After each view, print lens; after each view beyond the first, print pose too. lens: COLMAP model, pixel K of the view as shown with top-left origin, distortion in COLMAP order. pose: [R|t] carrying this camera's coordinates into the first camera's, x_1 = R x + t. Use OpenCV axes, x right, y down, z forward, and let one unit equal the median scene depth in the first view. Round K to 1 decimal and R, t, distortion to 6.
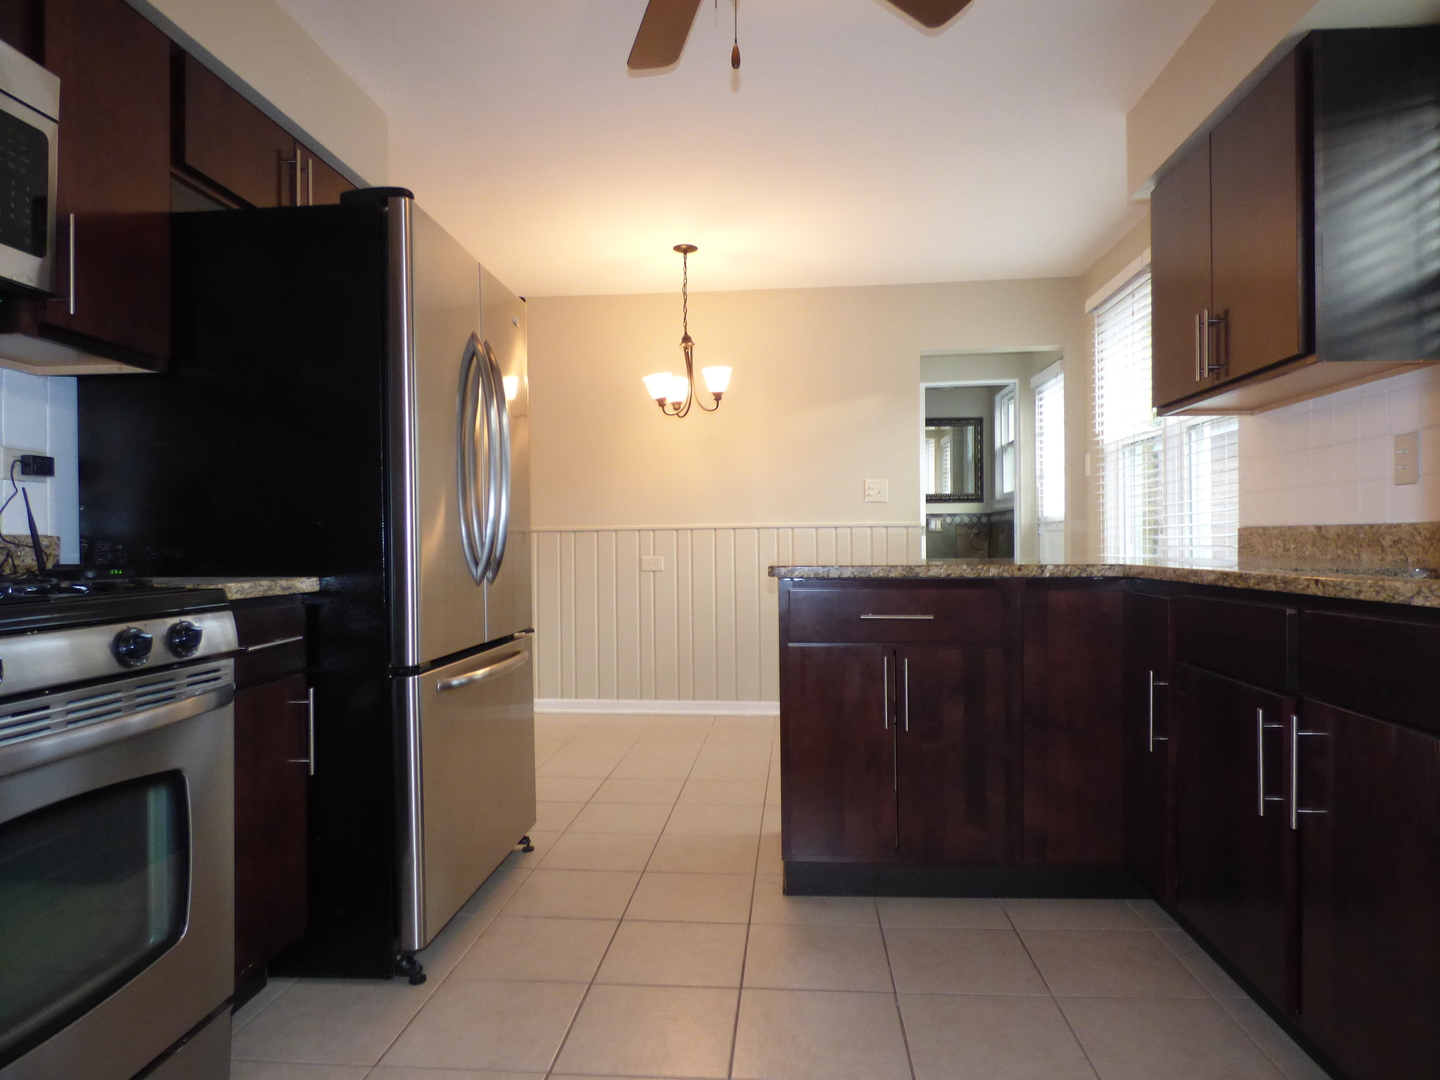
lens RADIAL K [[873.6, 0, 720.0], [0, 873.6, 540.0], [0, 0, 1]] dist [-0.006185, -0.001377]
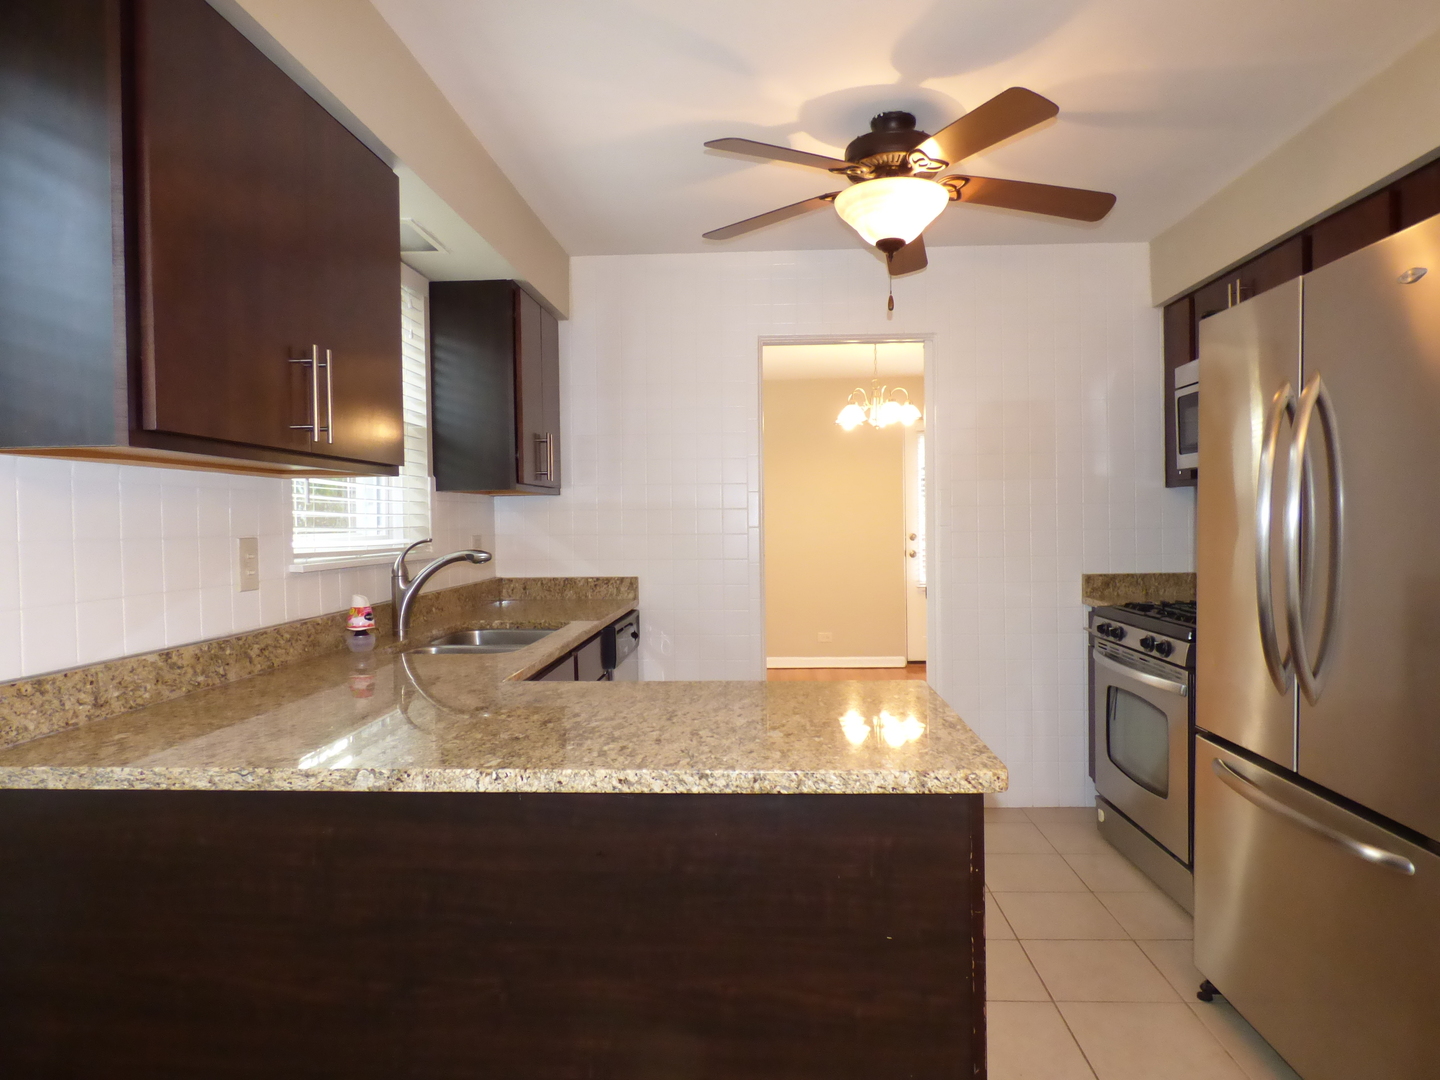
lens RADIAL K [[873.6, 0, 720.0], [0, 873.6, 540.0], [0, 0, 1]] dist [-0.006185, -0.001377]
pose [[-0.999365, 0.020509, -0.029143, 0.246662], [0.019907, 0.999586, 0.020790, -0.104218], [0.029557, 0.020197, -0.999359, 1.604687]]
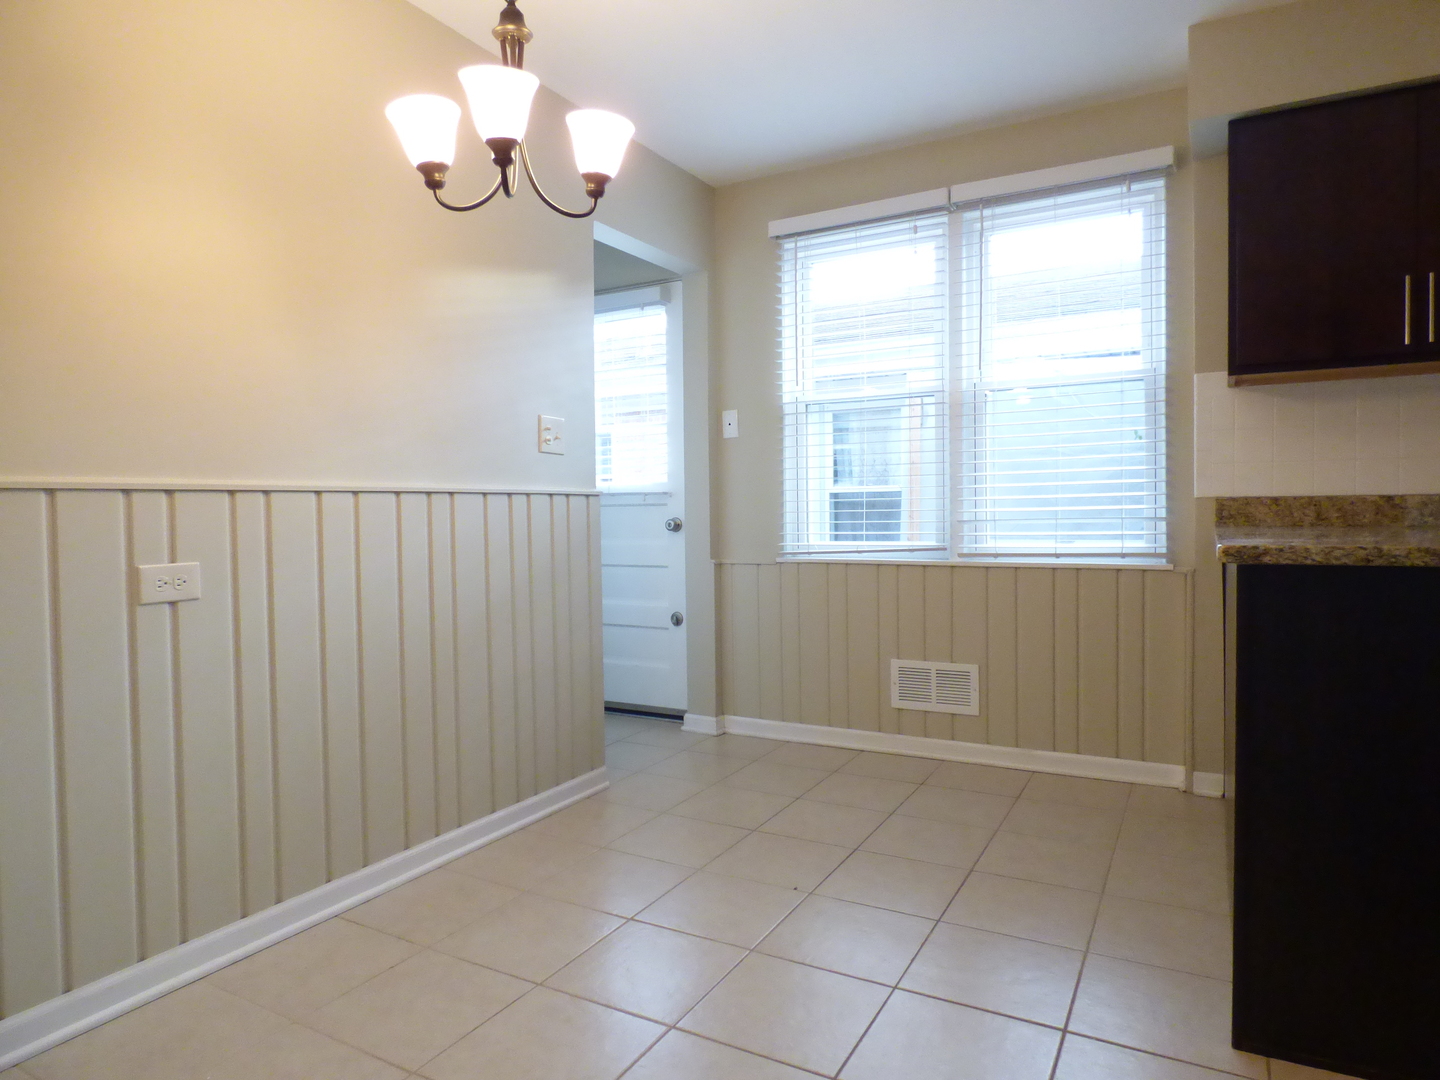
lens RADIAL K [[873.6, 0, 720.0], [0, 873.6, 540.0], [0, 0, 1]] dist [-0.006185, -0.001377]
pose [[0.407222, -0.027548, 0.912914, -0.617764], [0.008905, 0.999617, 0.026192, 0.003060], [-0.913286, -0.002537, 0.407311, 1.241702]]
